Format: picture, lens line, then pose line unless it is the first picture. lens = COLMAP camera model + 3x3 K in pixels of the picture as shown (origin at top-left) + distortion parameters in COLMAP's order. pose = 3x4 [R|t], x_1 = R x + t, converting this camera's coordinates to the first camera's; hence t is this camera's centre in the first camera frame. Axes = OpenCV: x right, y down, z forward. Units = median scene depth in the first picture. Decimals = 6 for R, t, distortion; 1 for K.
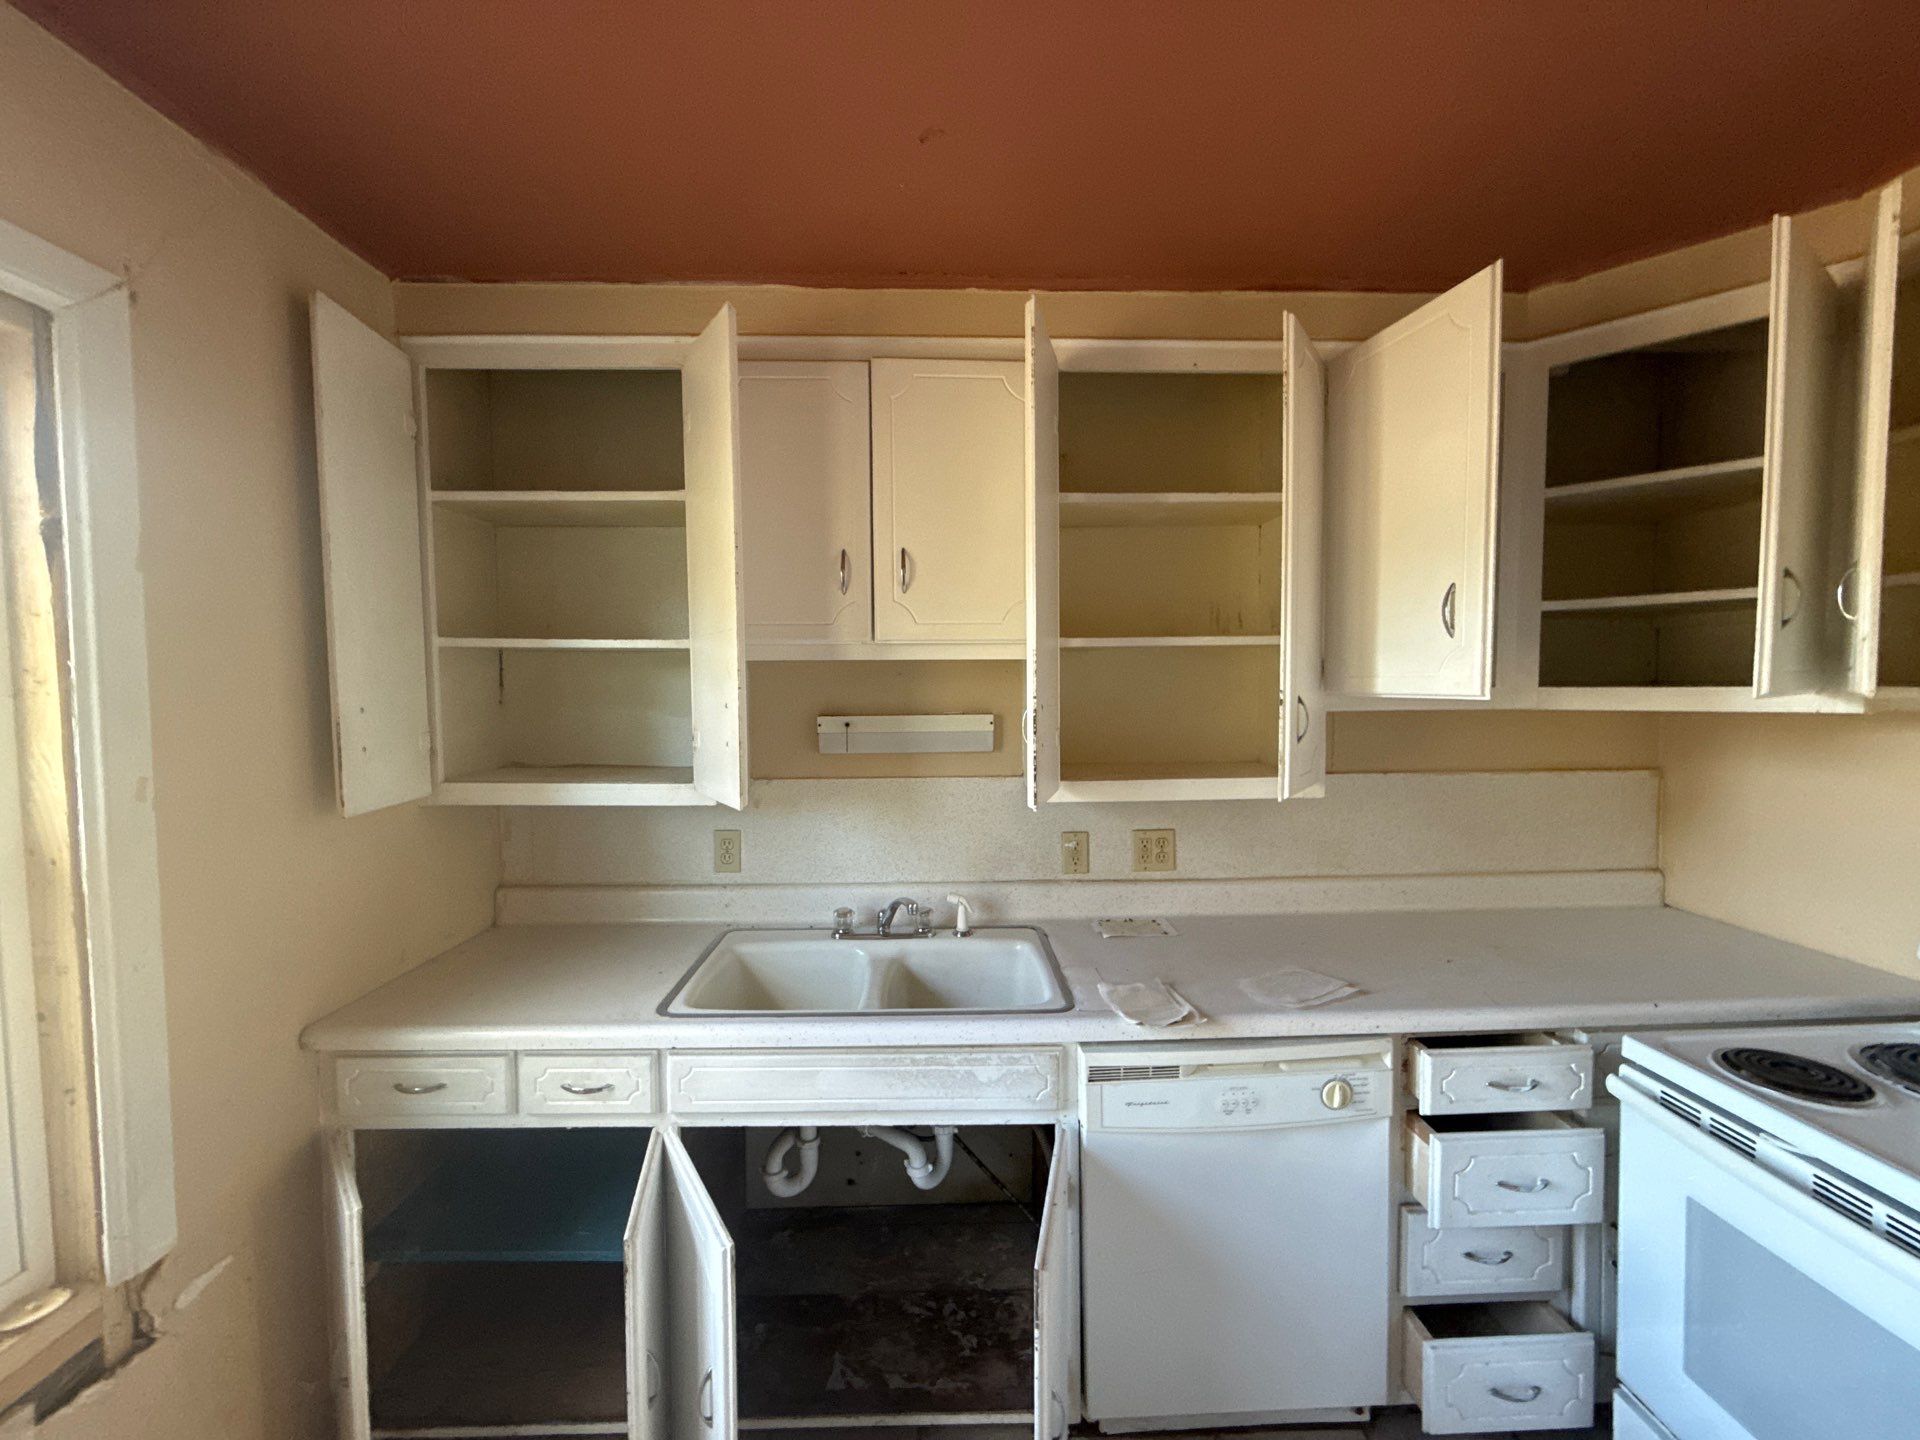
lens RADIAL K [[767.1, 0, 957.4], [0, 767.1, 716.5], [0, 0, 1]] dist [0.000477, -0.000143]
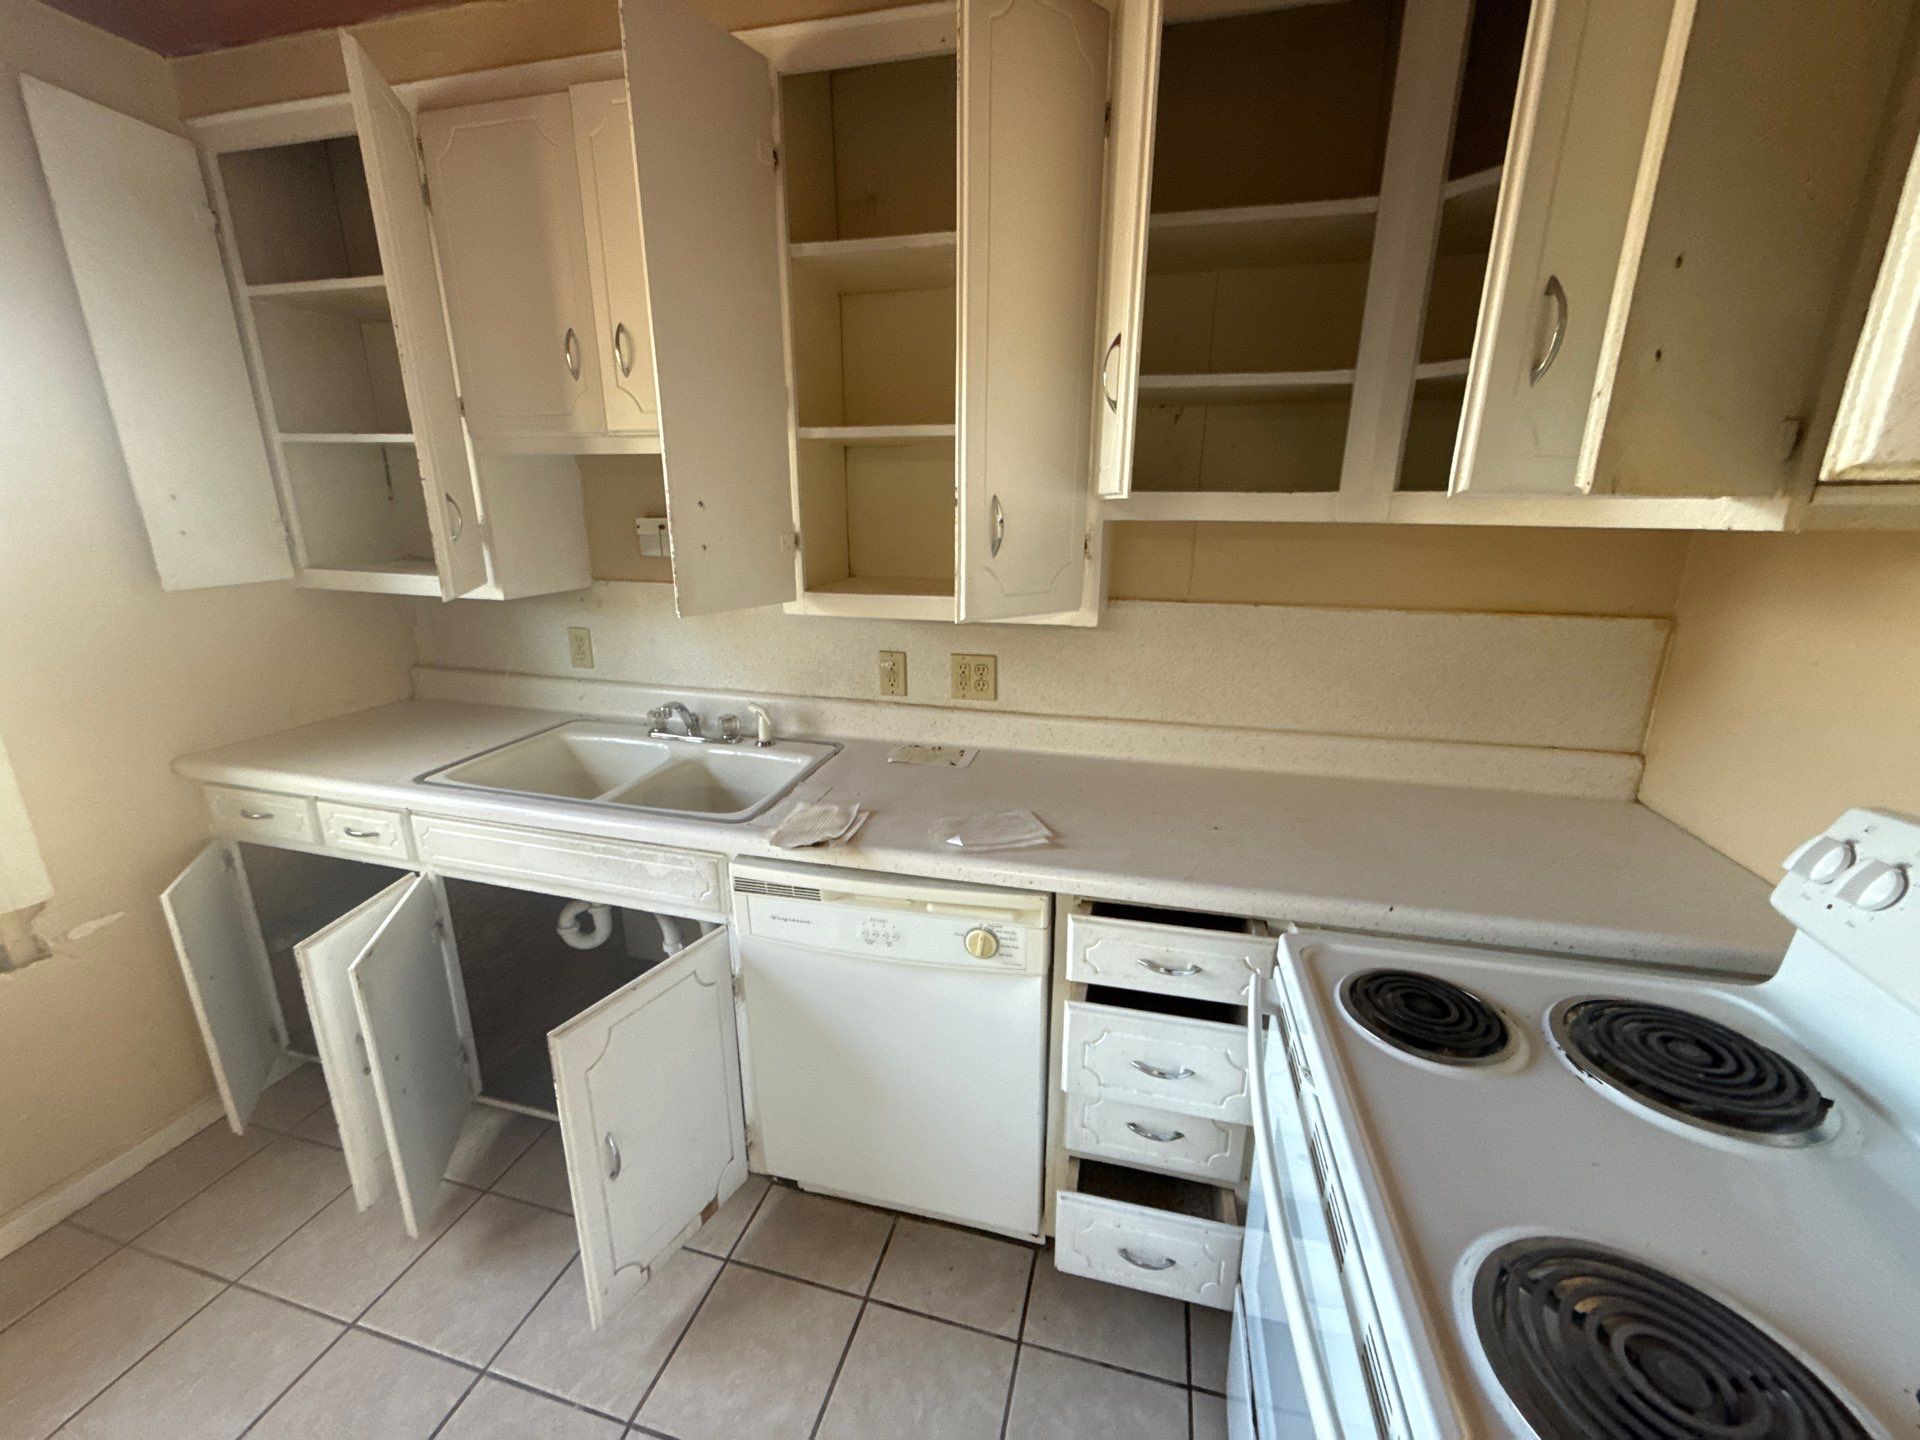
lens RADIAL K [[767.1, 0, 957.4], [0, 767.1, 716.5], [0, 0, 1]] dist [0.000477, -0.000143]
pose [[0.960347, 0.088490, -0.264393, 0.661750], [-0.026778, 0.973186, 0.228454, 0.016591], [0.277520, -0.212315, 0.936966, 0.179751]]
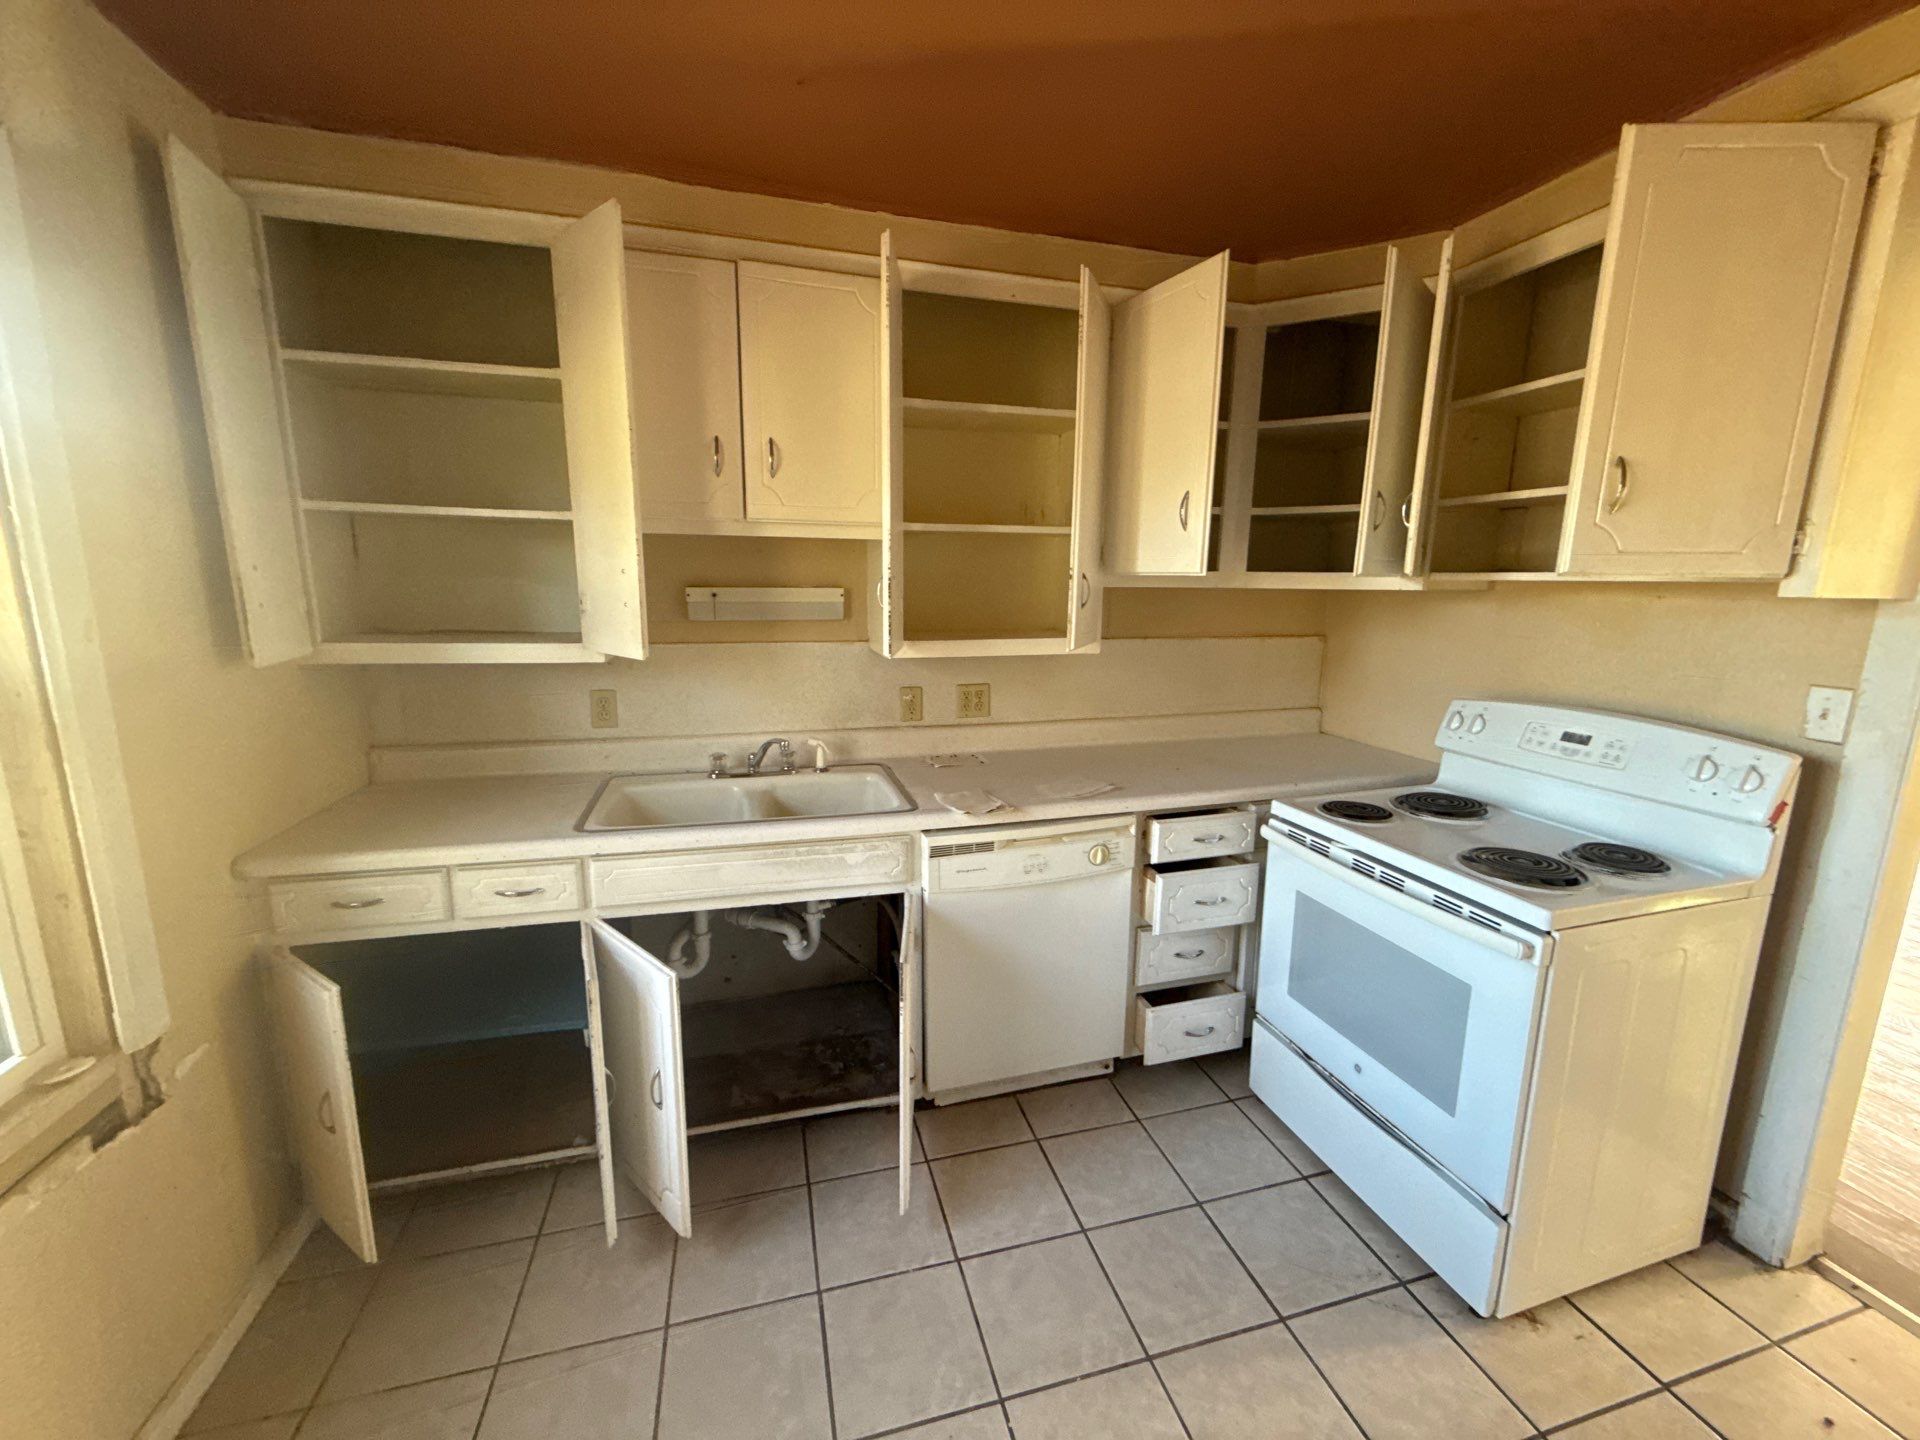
lens RADIAL K [[765.5, 0, 956.5], [0, 765.5, 717.4], [0, 0, 1]] dist [-0.000893, -0.000296]
pose [[0.969670, -0.025490, 0.243086, -0.100745], [-0.008114, 0.990642, 0.136242, 0.043621], [-0.244284, -0.134082, 0.960389, -0.263147]]
